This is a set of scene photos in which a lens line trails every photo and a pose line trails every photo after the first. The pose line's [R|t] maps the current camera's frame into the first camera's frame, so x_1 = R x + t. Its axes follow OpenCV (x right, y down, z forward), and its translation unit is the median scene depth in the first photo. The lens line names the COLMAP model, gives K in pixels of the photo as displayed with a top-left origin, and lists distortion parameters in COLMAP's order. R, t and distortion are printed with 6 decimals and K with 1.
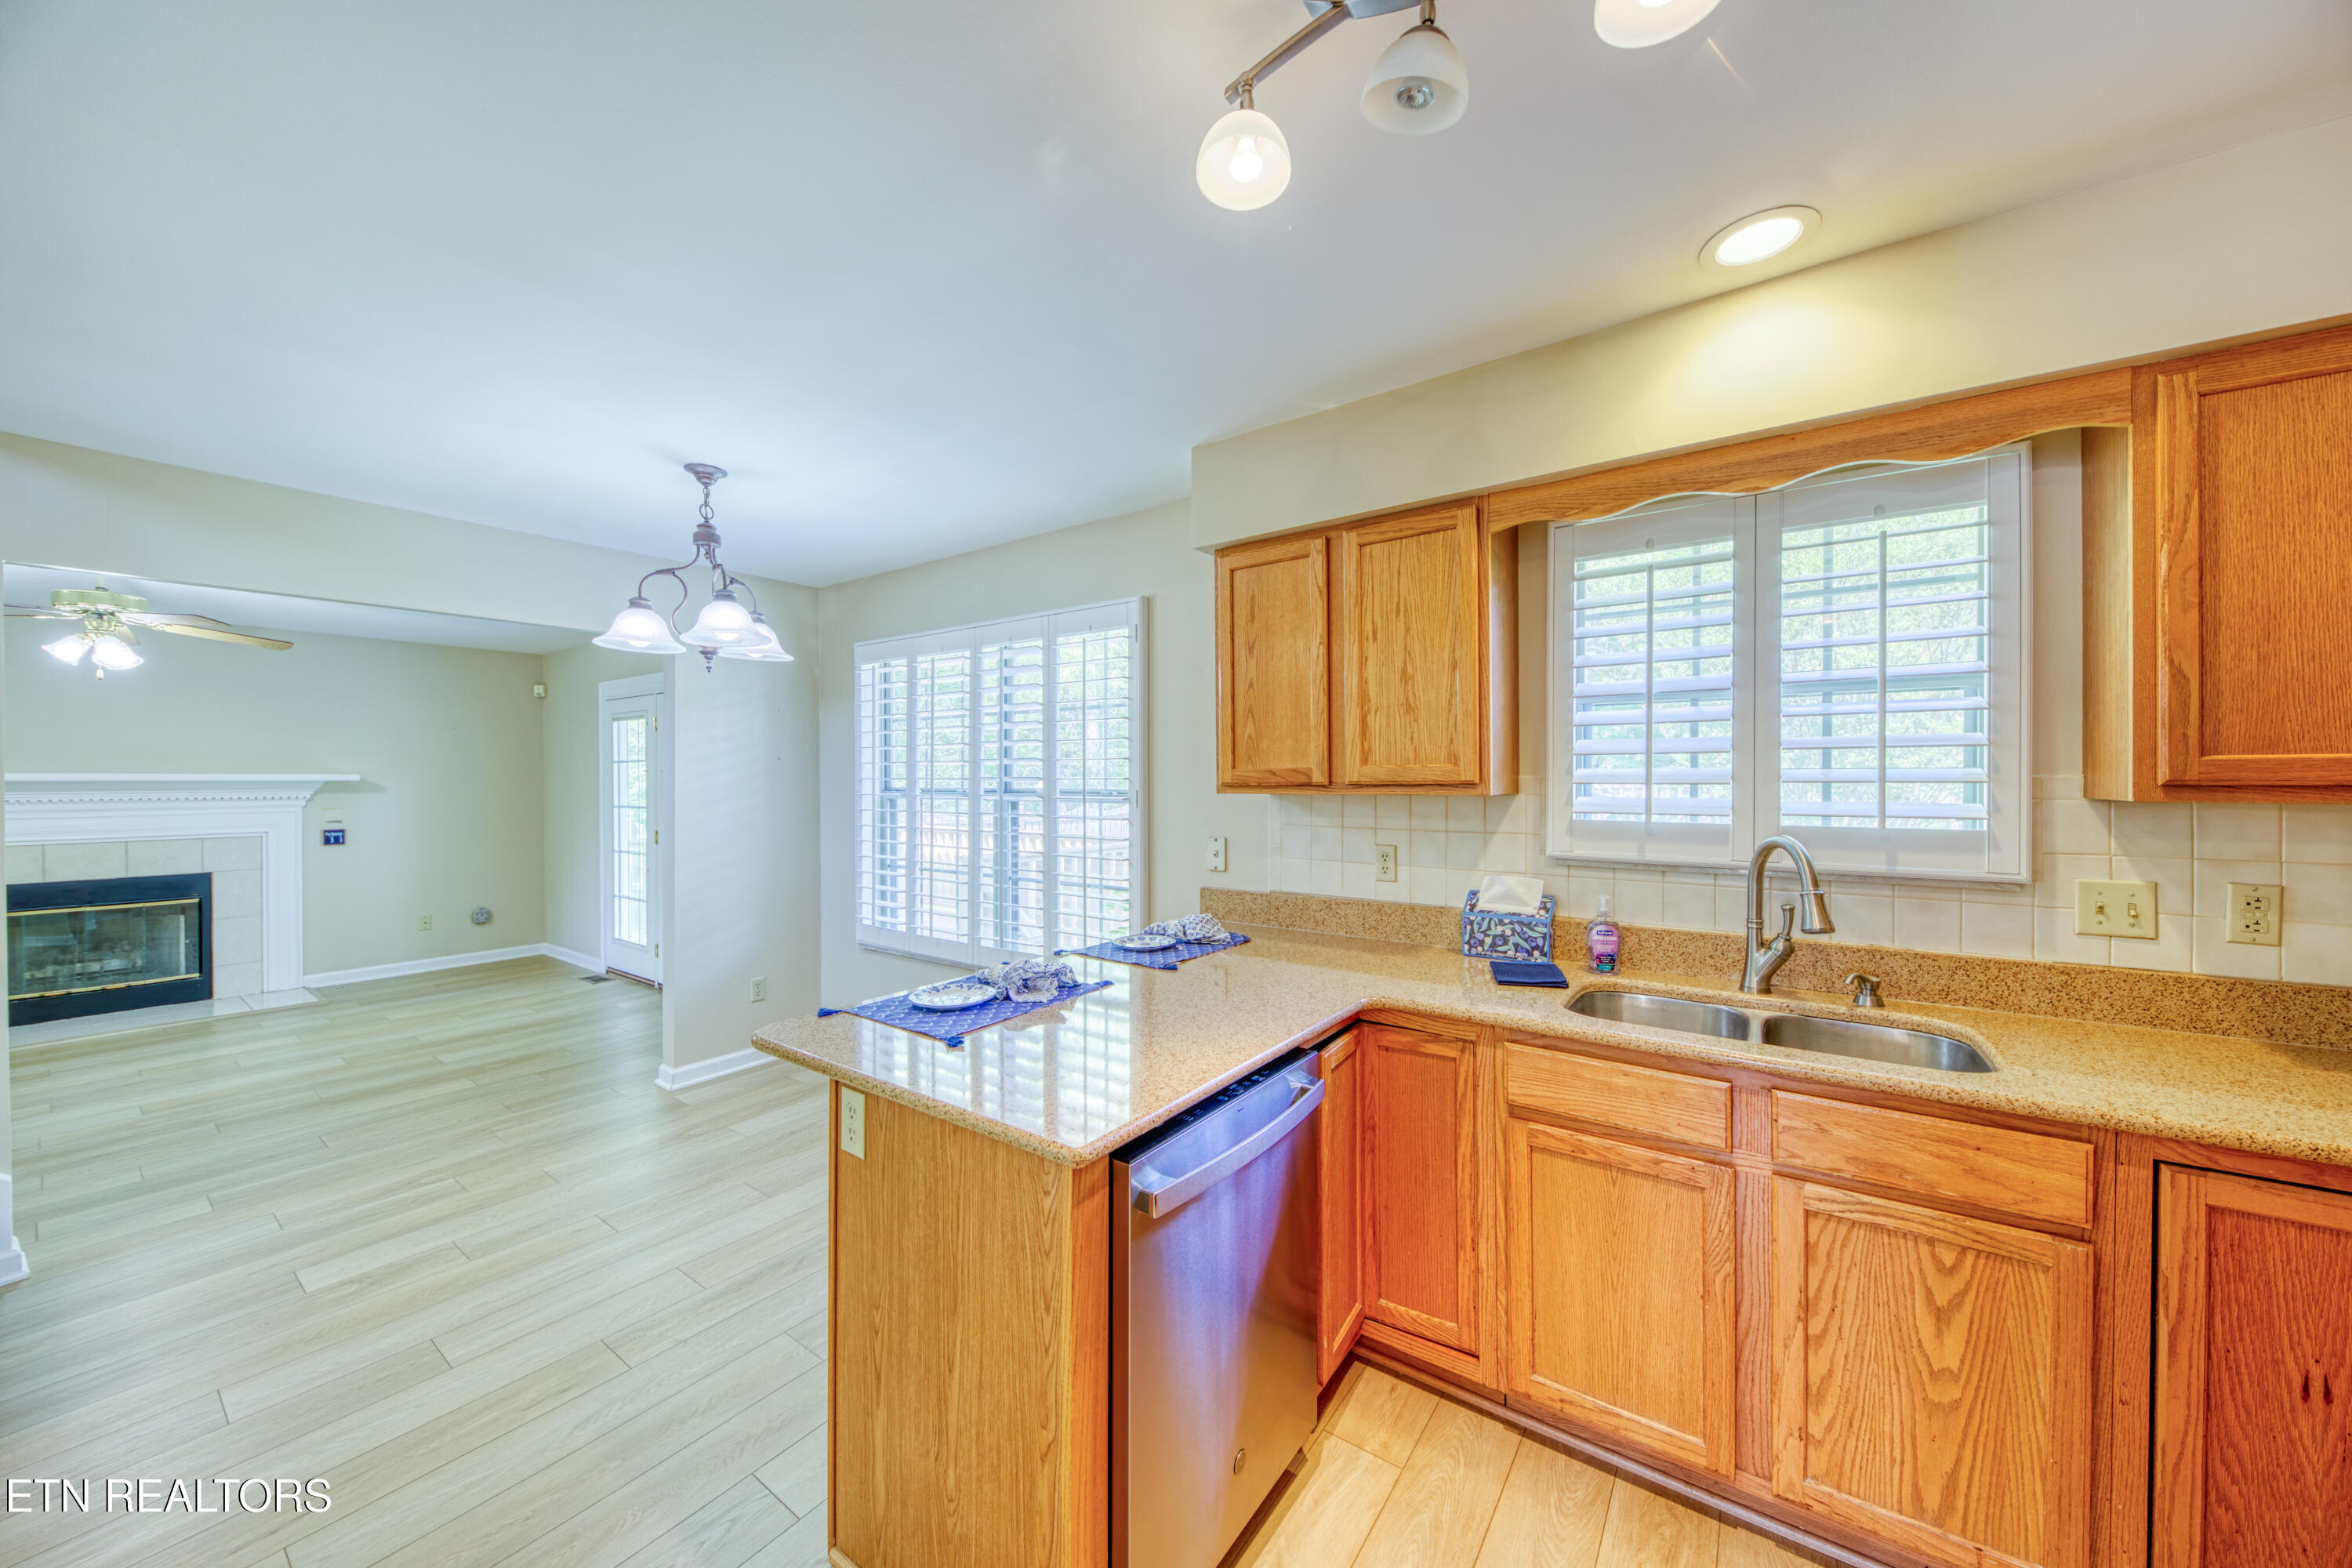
lens RADIAL K [[829.8, 0, 1177.6], [0, 829.8, 774.2], [0, 0, 1]] dist [0.006981, -0.004204]
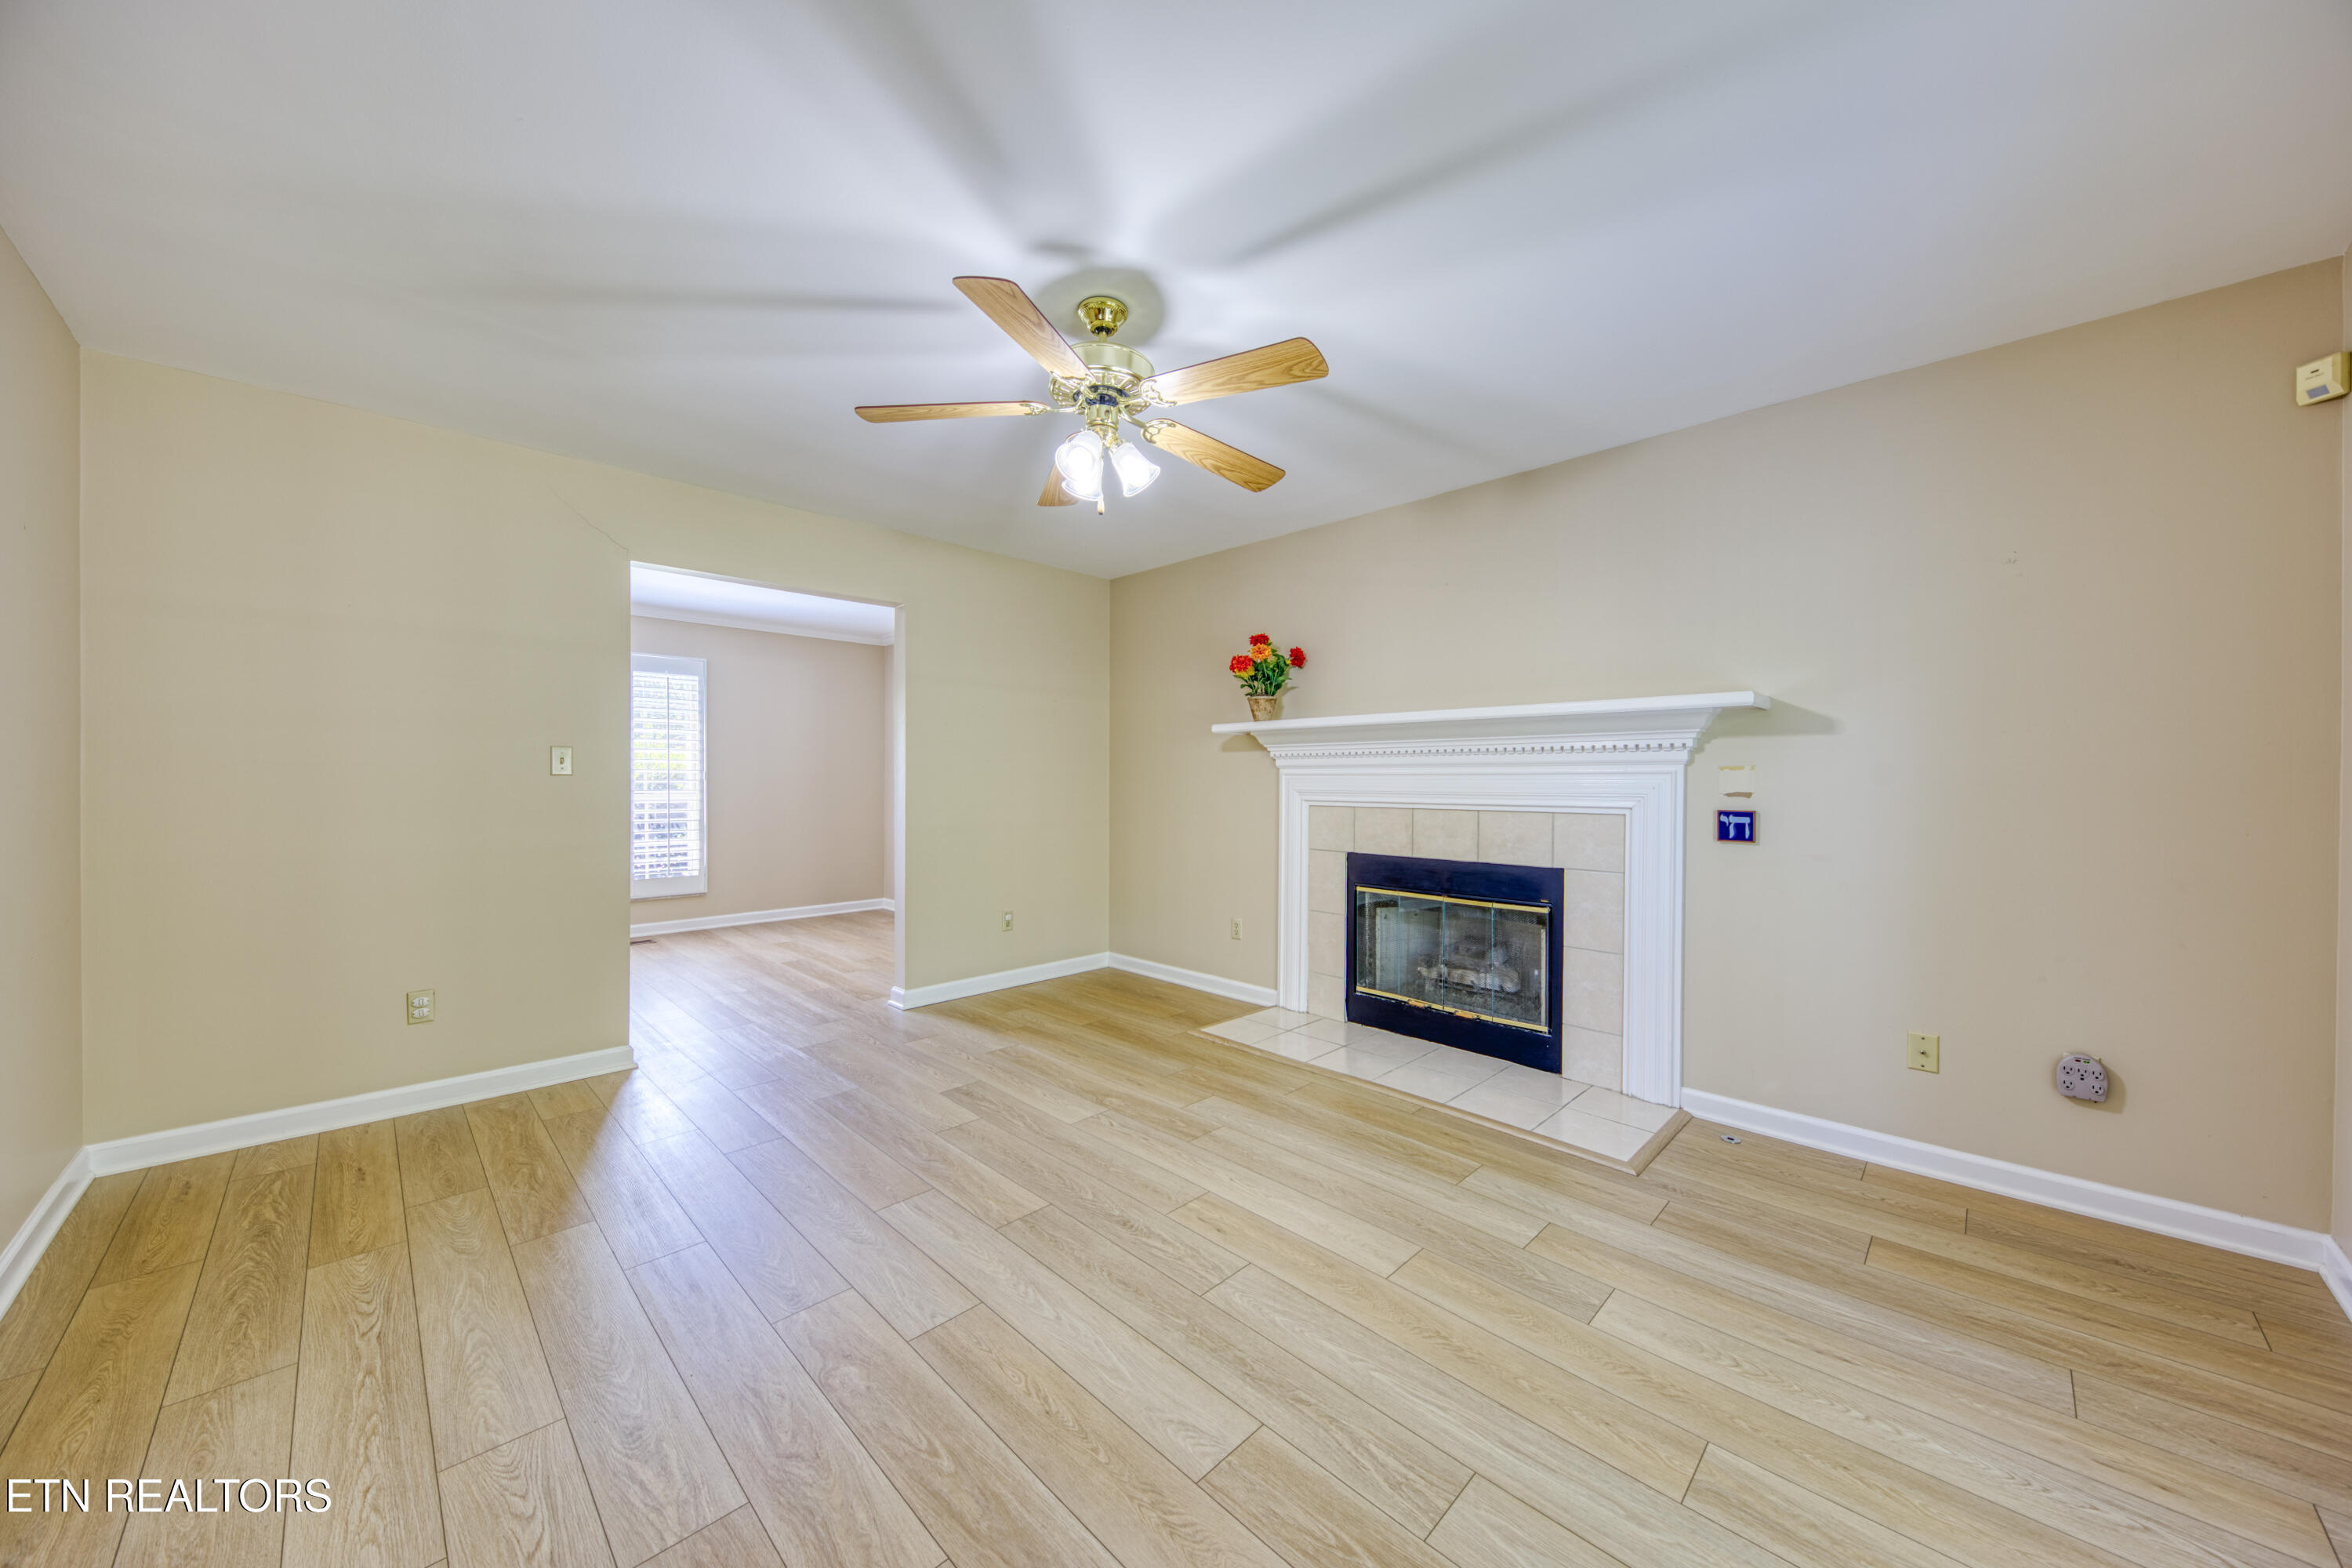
lens RADIAL K [[829.8, 0, 1188.3], [0, 829.8, 785.2], [0, 0, 1]] dist [0.006981, -0.004204]
pose [[-0.162053, 0.008560, -0.986745, -1.362980], [-0.000692, 0.999961, 0.008788, 0.137043], [0.986782, 0.002107, -0.162041, 2.174384]]
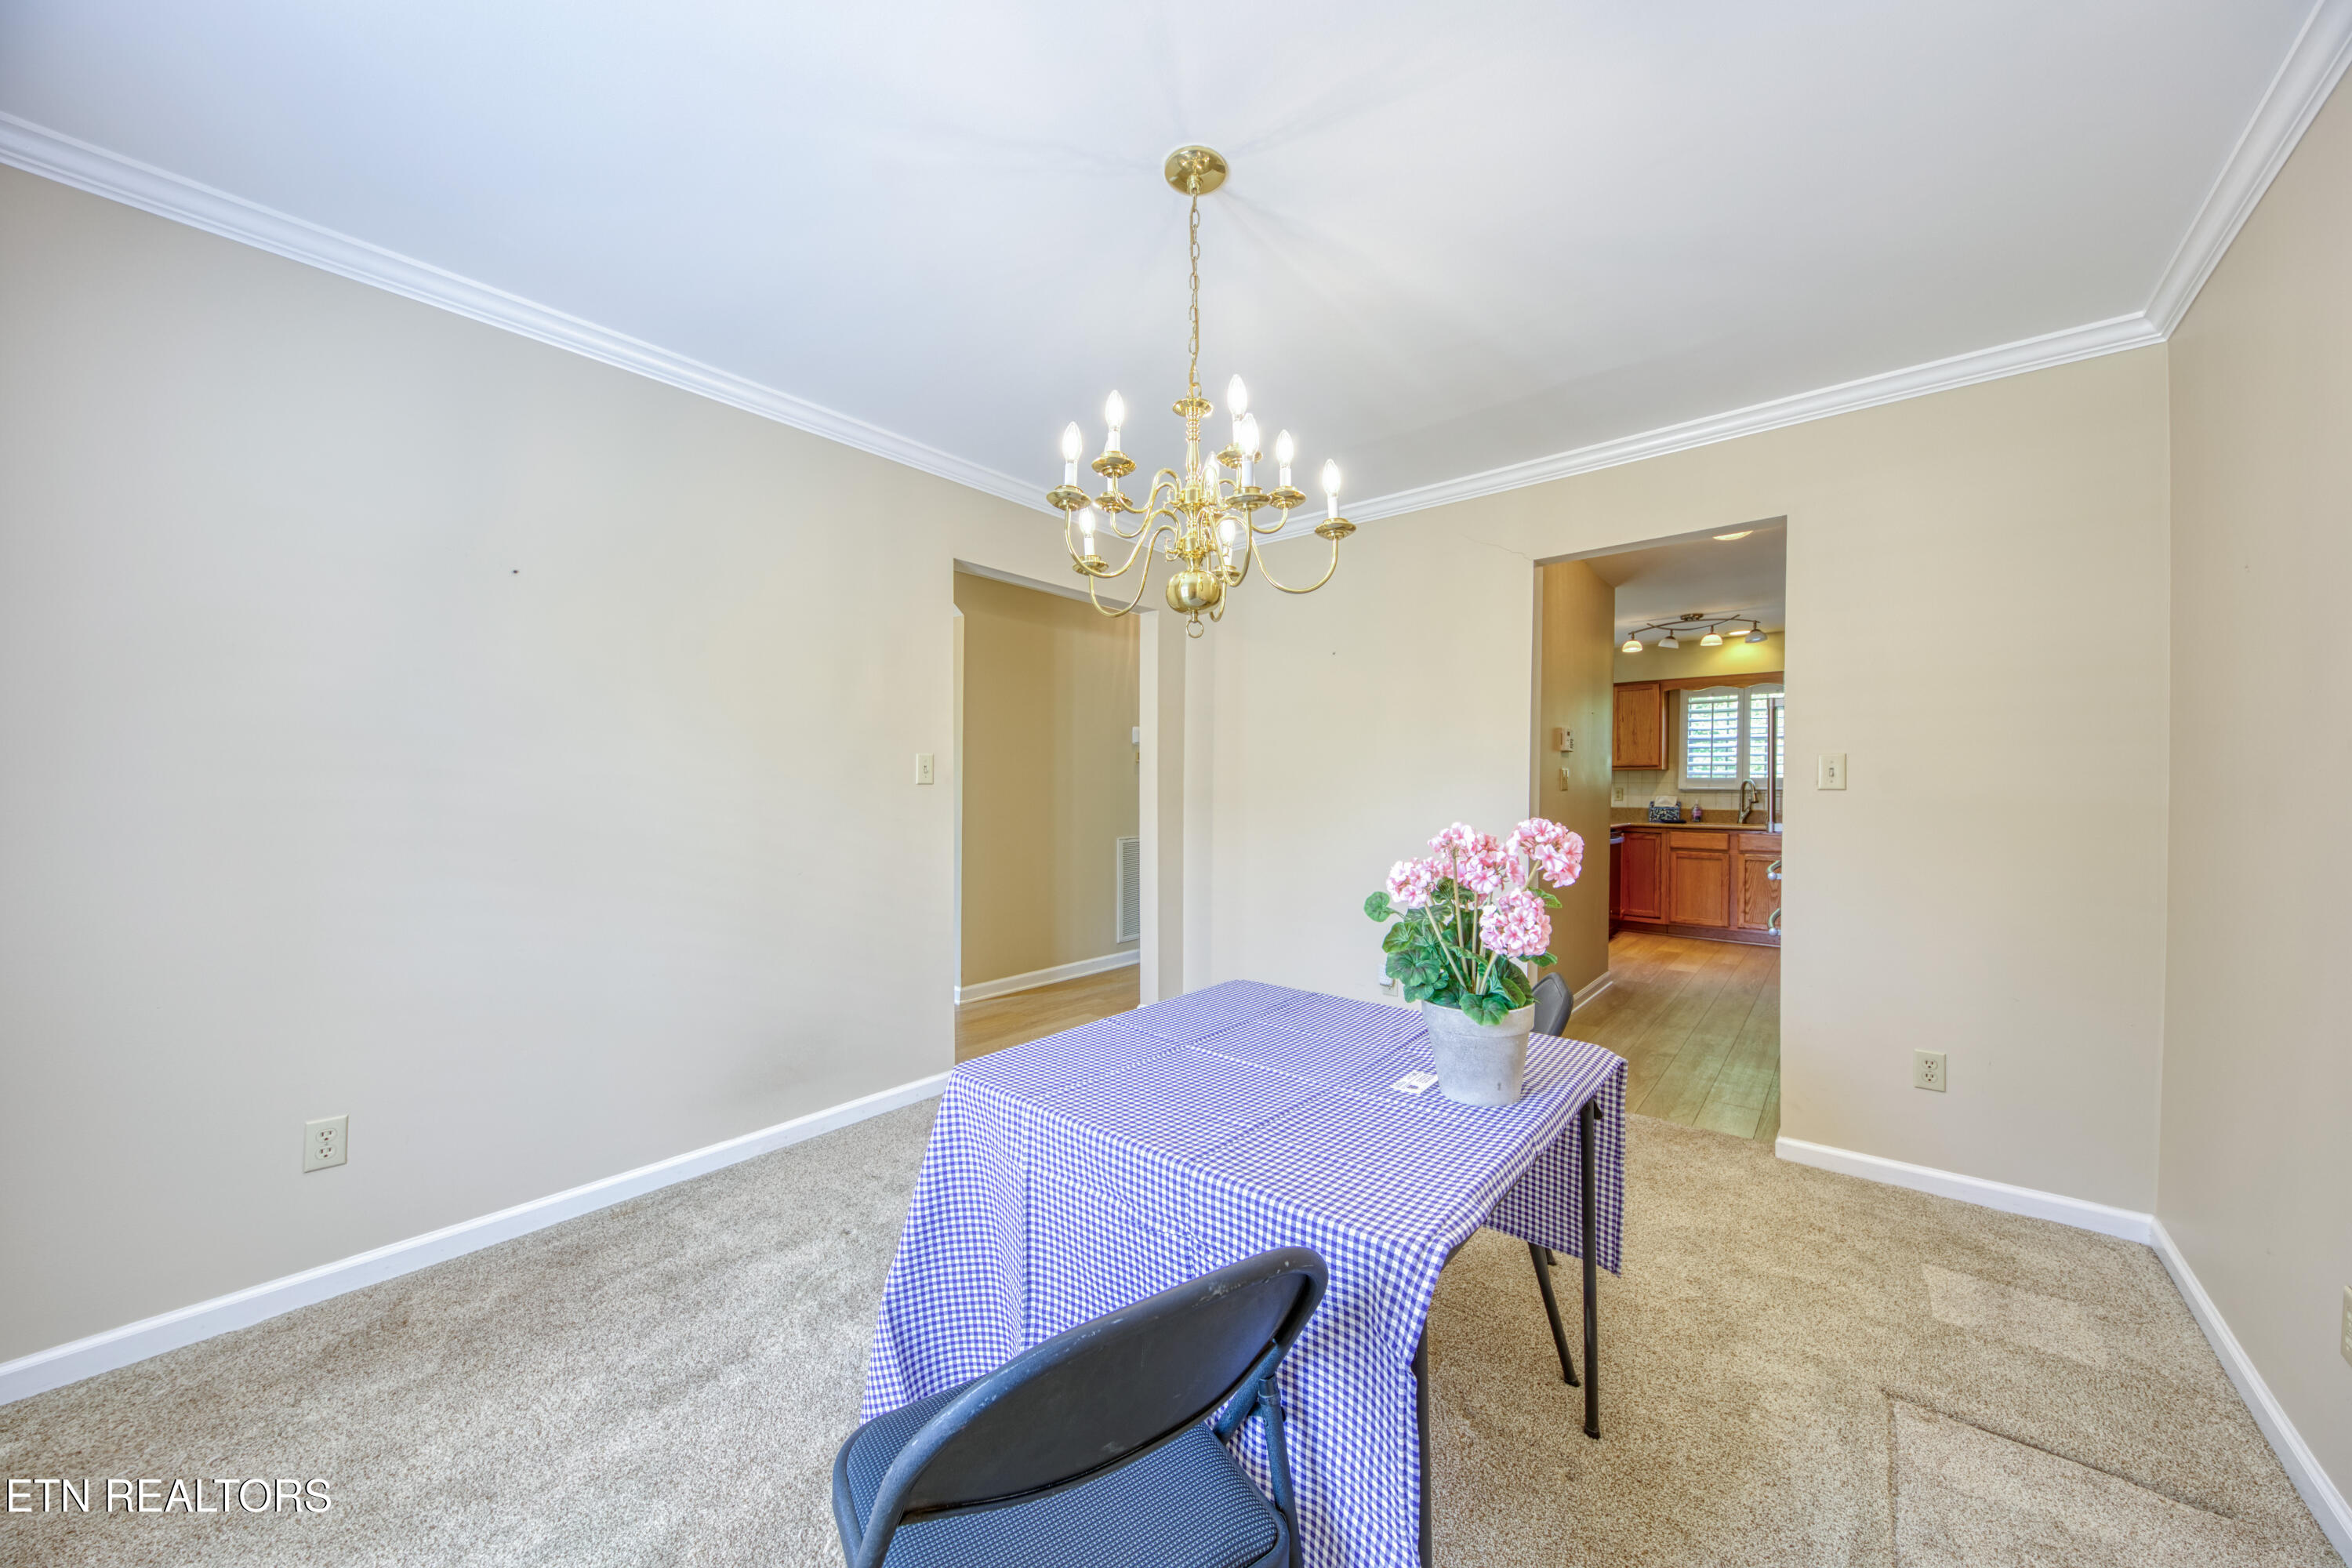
lens RADIAL K [[829.8, 0, 1166.2], [0, 829.8, 787.5], [0, 0, 1]] dist [0.006981, -0.004204]
pose [[0.996476, 0.011340, -0.083108, -1.468134], [-0.010977, 0.999928, 0.004823, 0.114545], [0.083156, -0.003894, 0.996529, -2.755888]]
